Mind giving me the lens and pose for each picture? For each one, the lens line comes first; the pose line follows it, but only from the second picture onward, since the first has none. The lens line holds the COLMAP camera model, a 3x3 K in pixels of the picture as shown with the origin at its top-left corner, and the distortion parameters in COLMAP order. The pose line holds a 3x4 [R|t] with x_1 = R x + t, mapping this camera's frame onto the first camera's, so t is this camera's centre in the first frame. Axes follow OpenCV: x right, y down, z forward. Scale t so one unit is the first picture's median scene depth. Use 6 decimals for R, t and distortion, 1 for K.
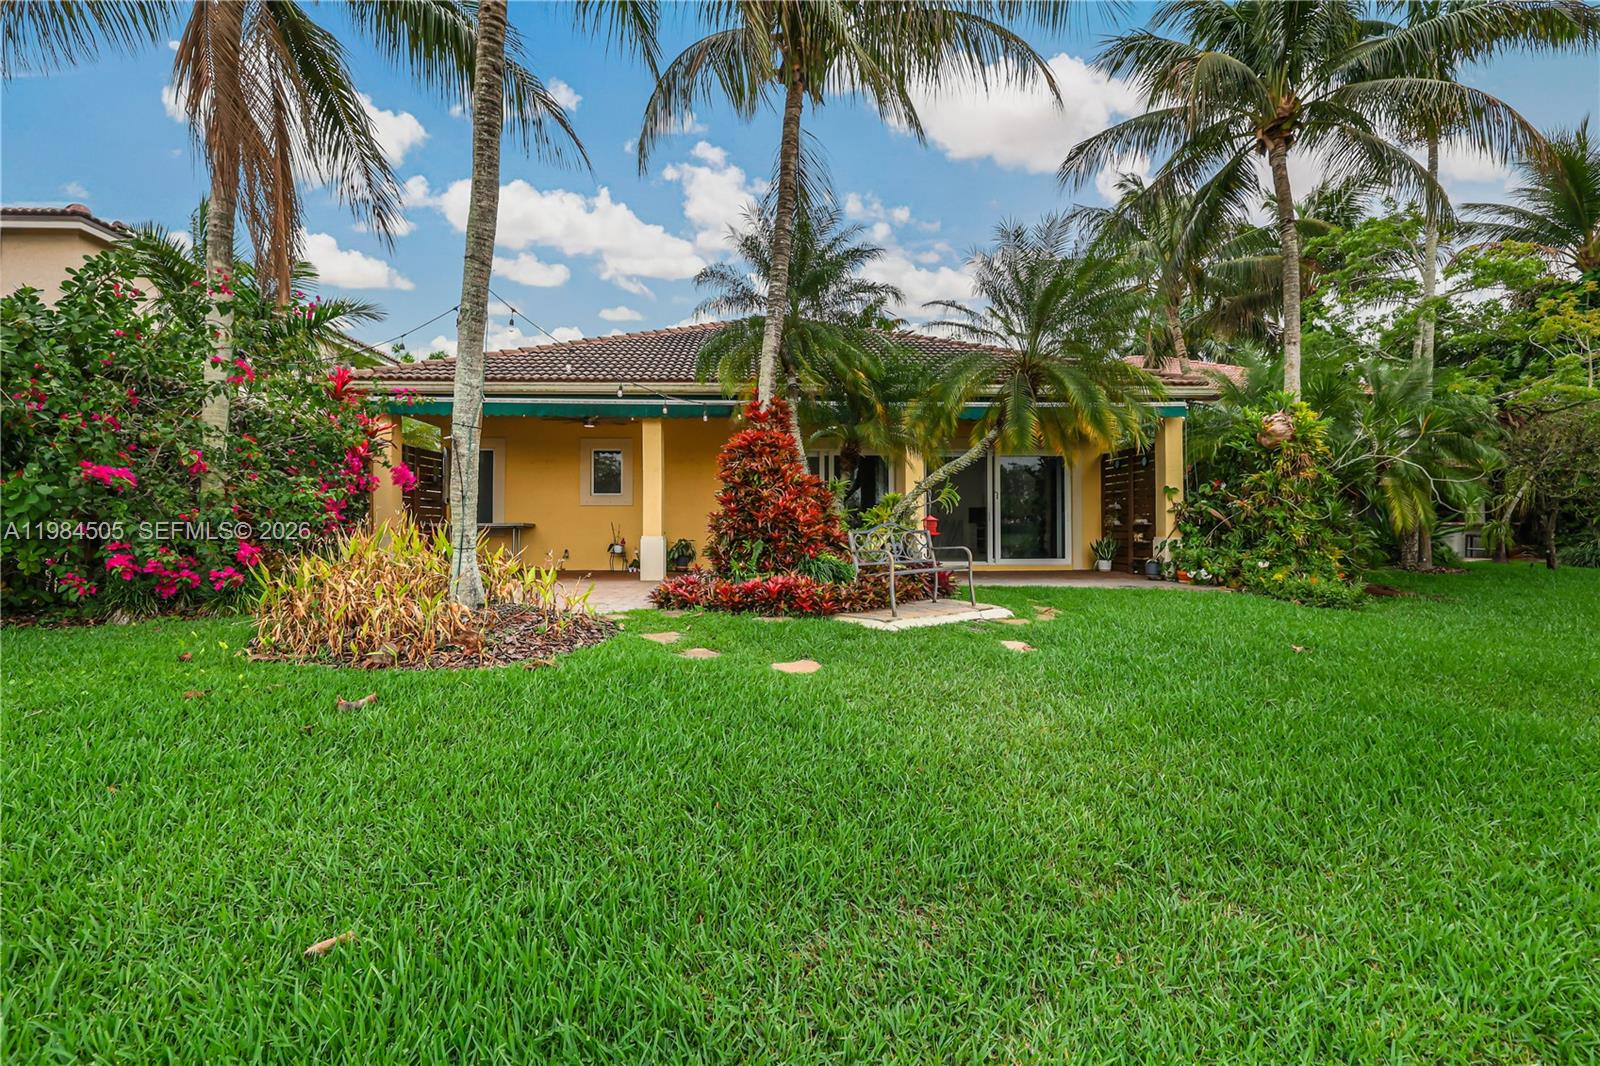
lens RADIAL K [[680.2, 0, 799.7], [0, 680.2, 536.4], [0, 0, 1]] dist [0.001446, -0.000382]
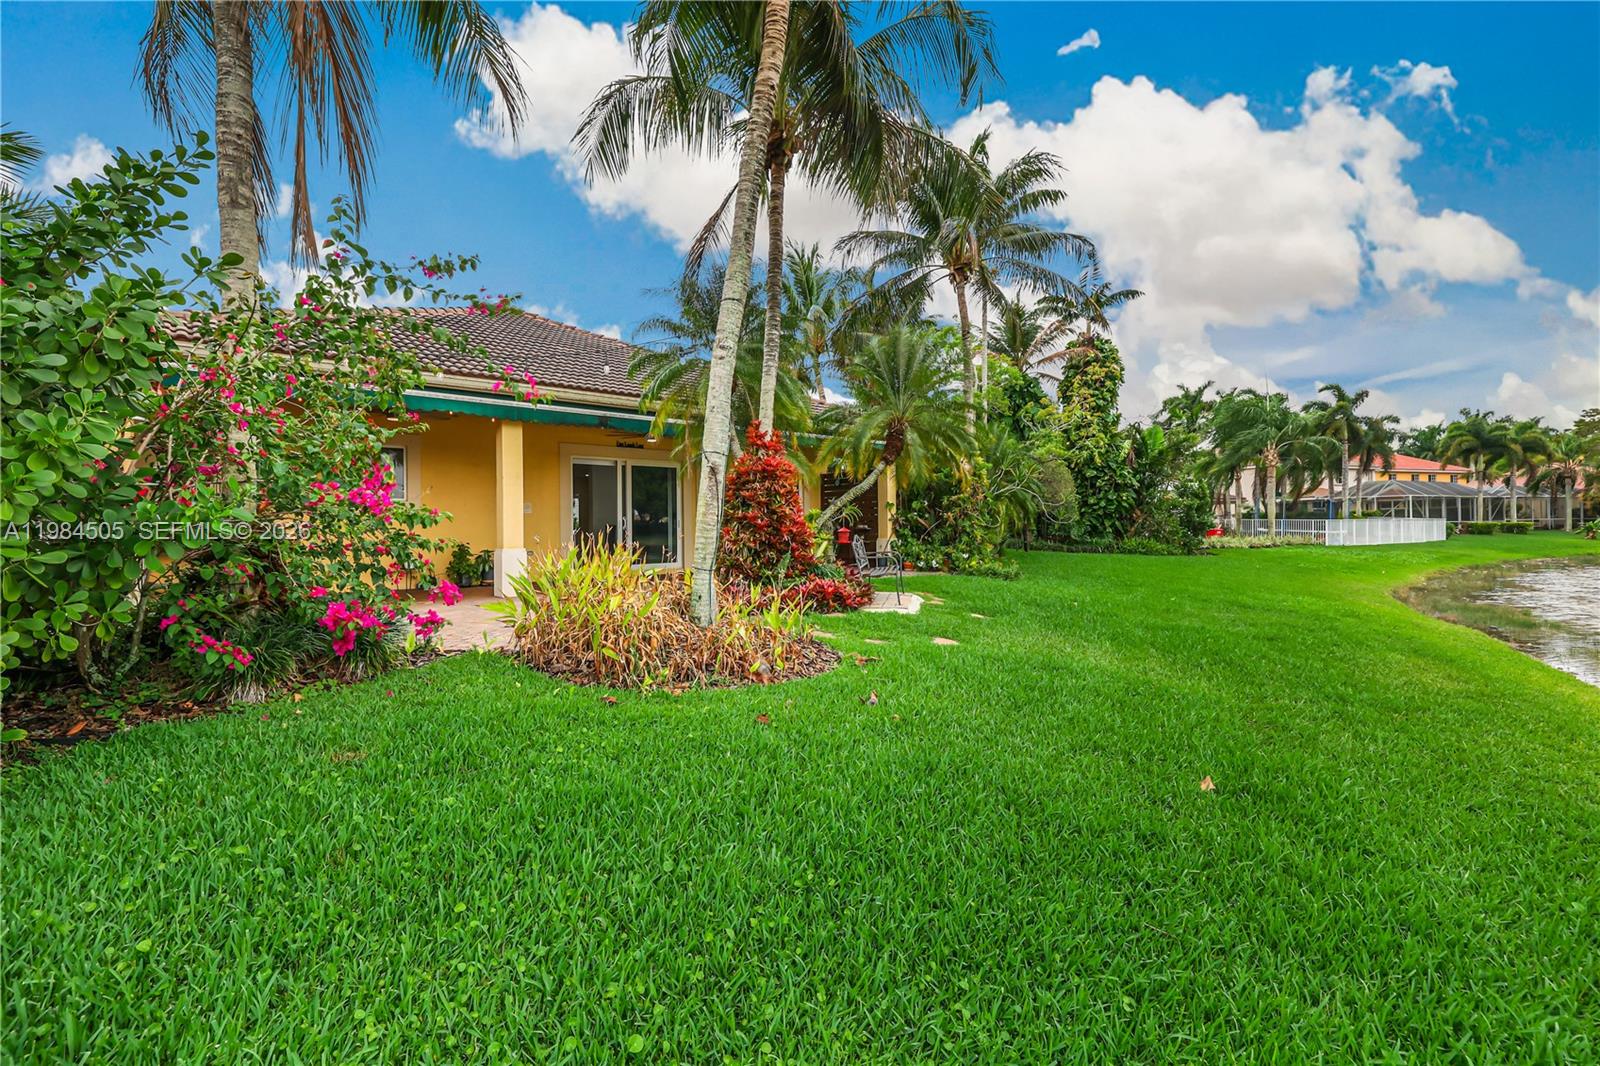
lens RADIAL K [[680.2, 0, 801.3], [0, 680.2, 531.1], [0, 0, 1]] dist [0.001446, -0.000382]
pose [[0.772360, -0.013520, 0.635041, -0.524837], [0.016846, 0.999858, 0.000798, -0.020049], [-0.634962, 0.010082, 0.772478, 0.047655]]
